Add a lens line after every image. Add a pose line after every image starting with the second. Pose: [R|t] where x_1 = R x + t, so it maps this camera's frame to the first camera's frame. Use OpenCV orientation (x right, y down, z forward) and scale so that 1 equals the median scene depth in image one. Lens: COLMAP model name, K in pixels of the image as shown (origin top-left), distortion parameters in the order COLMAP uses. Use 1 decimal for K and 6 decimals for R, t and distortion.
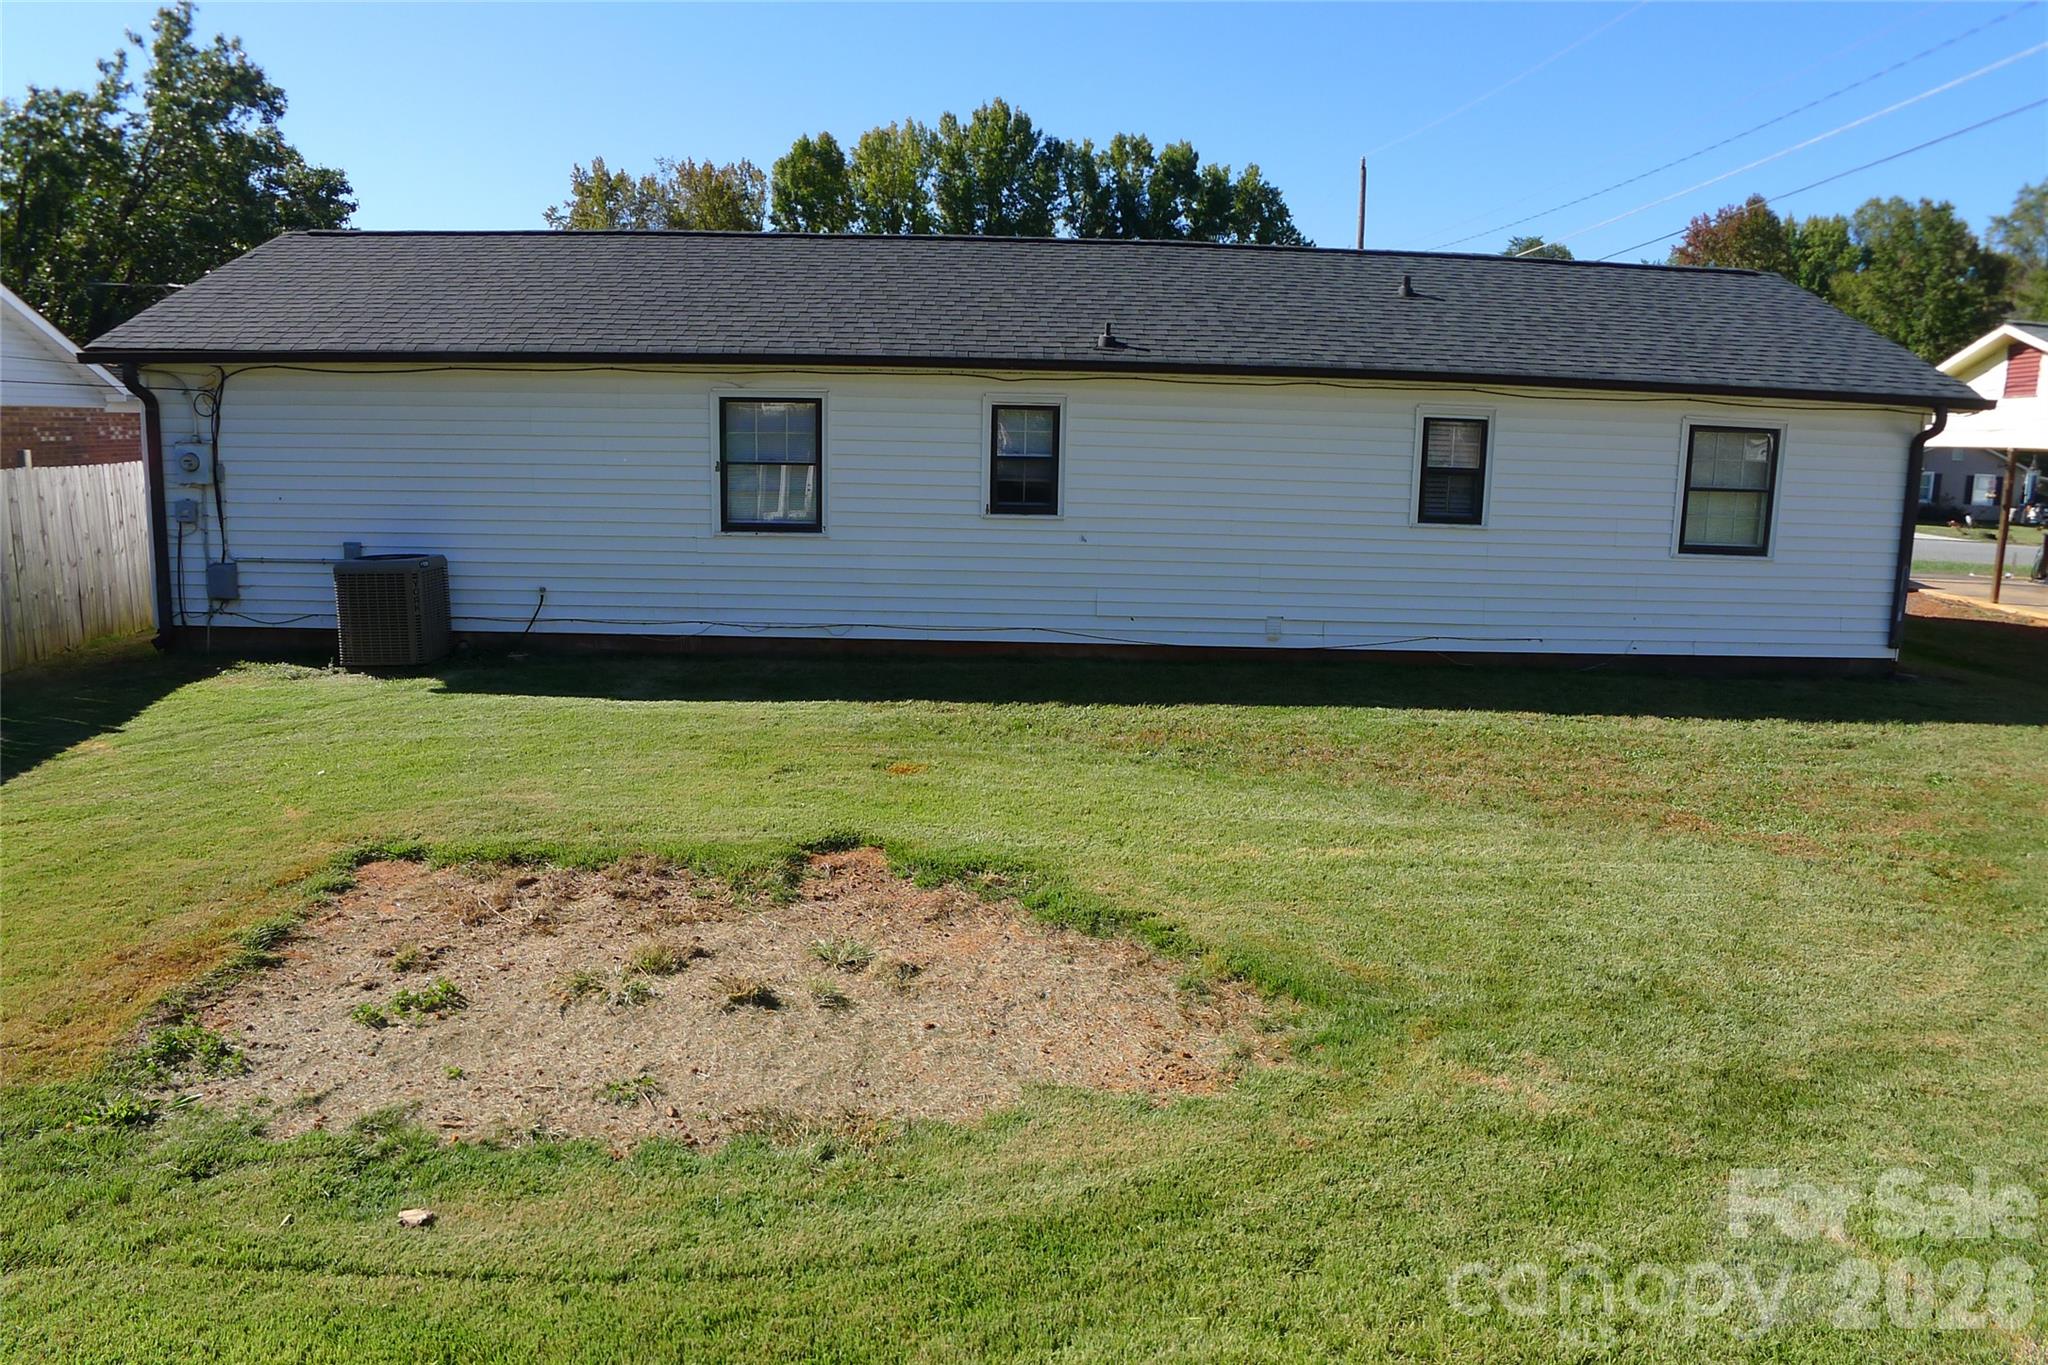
lens RADIAL K [[1328.4, 0, 1024.0], [0, 1328.4, 682.5], [0, 0, 1]] dist [-0.118663, 0.036738]
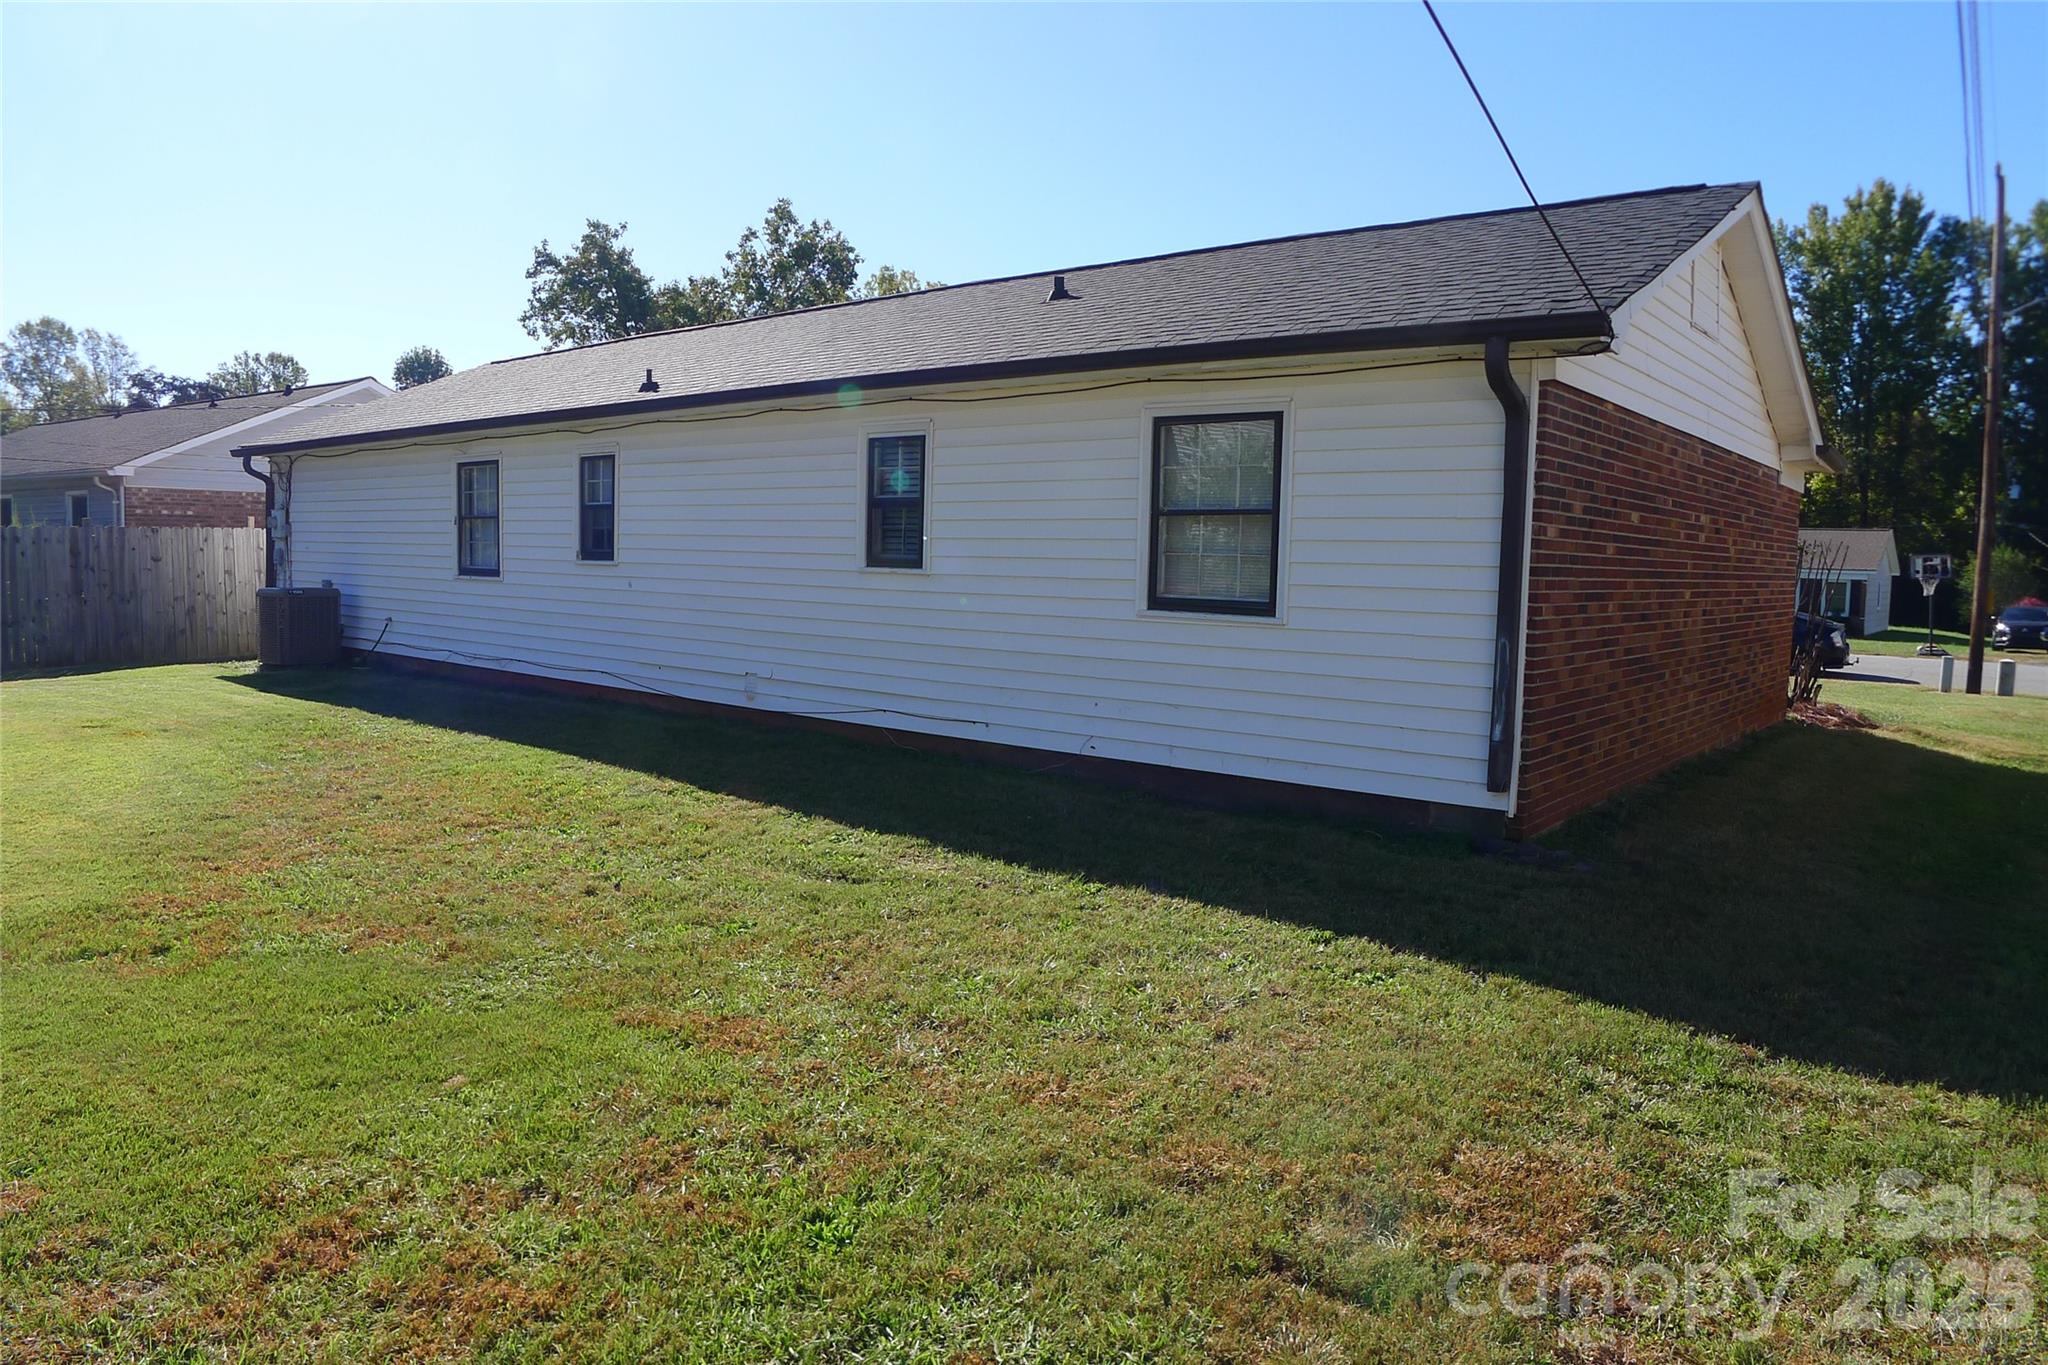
lens RADIAL K [[1328.4, 0, 1024.0], [0, 1328.4, 682.5], [0, 0, 1]] dist [-0.118663, 0.036738]
pose [[0.750591, 0.058661, -0.658158, 0.910355], [-0.128275, 0.990038, -0.058049, -0.015268], [0.648196, 0.127996, 0.750639, 0.449367]]
